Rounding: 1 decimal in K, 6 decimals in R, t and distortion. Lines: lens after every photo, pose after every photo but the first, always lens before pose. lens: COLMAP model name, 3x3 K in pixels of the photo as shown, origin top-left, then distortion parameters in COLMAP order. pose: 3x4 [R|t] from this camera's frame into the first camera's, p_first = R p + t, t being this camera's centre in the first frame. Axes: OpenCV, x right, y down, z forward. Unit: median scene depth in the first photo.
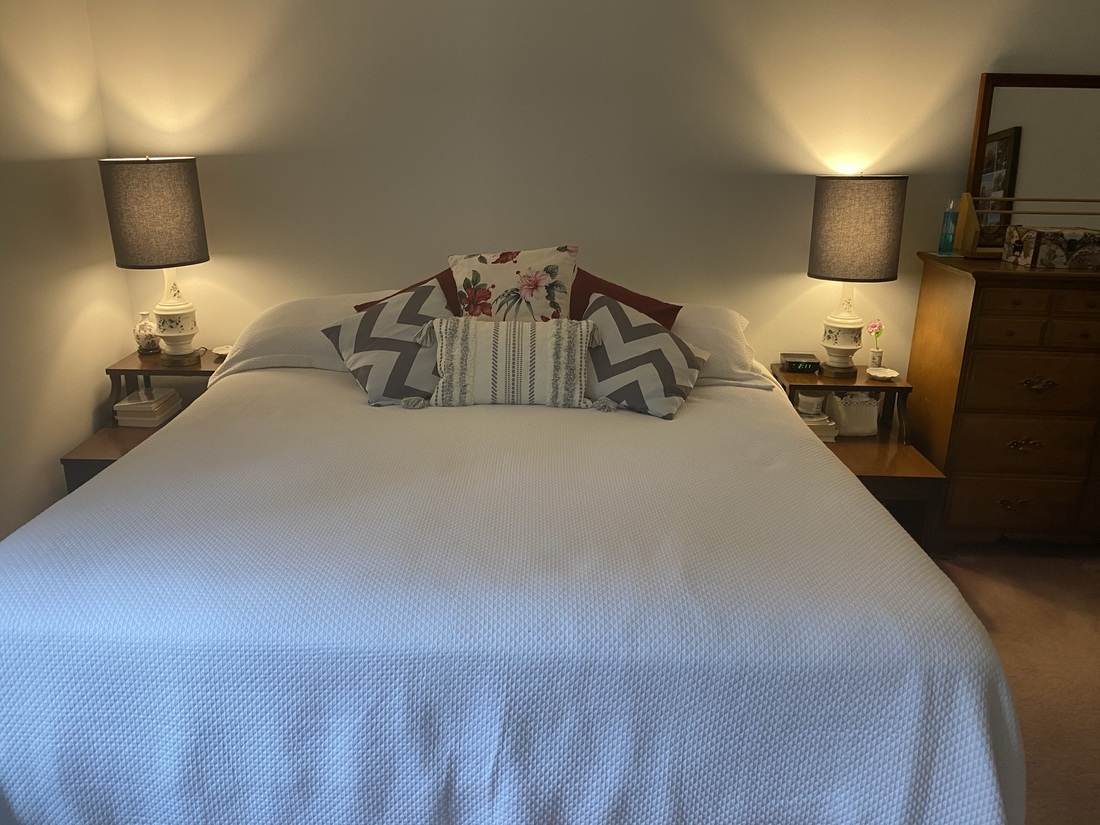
lens RADIAL K [[809.0, 0, 550.0], [0, 809.0, 412.5], [0, 0, 1]] dist [0.004580, 0.001228]
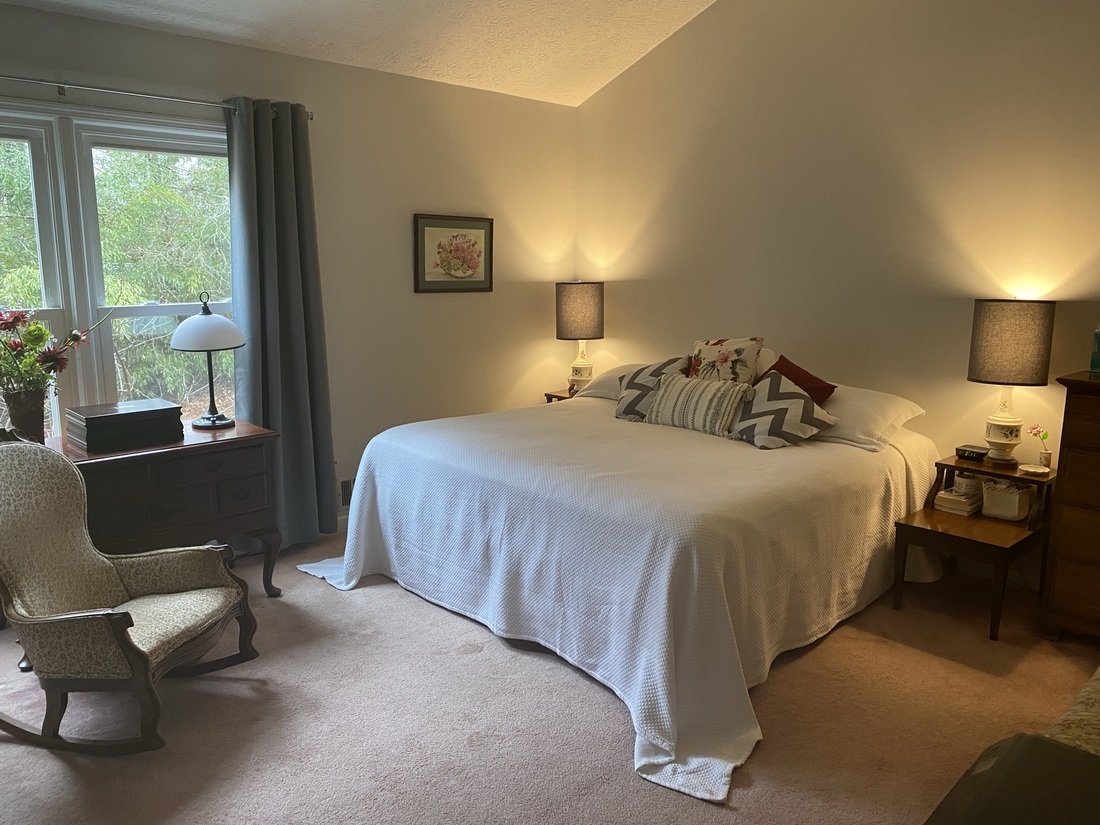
lens RADIAL K [[809.0, 0, 550.0], [0, 809.0, 412.5], [0, 0, 1]] dist [0.004580, 0.001228]
pose [[0.712039, 0.118445, -0.692078, 0.838494], [-0.225390, 0.972063, -0.065527, 0.120250], [0.664982, 0.202645, 0.718842, -0.323504]]
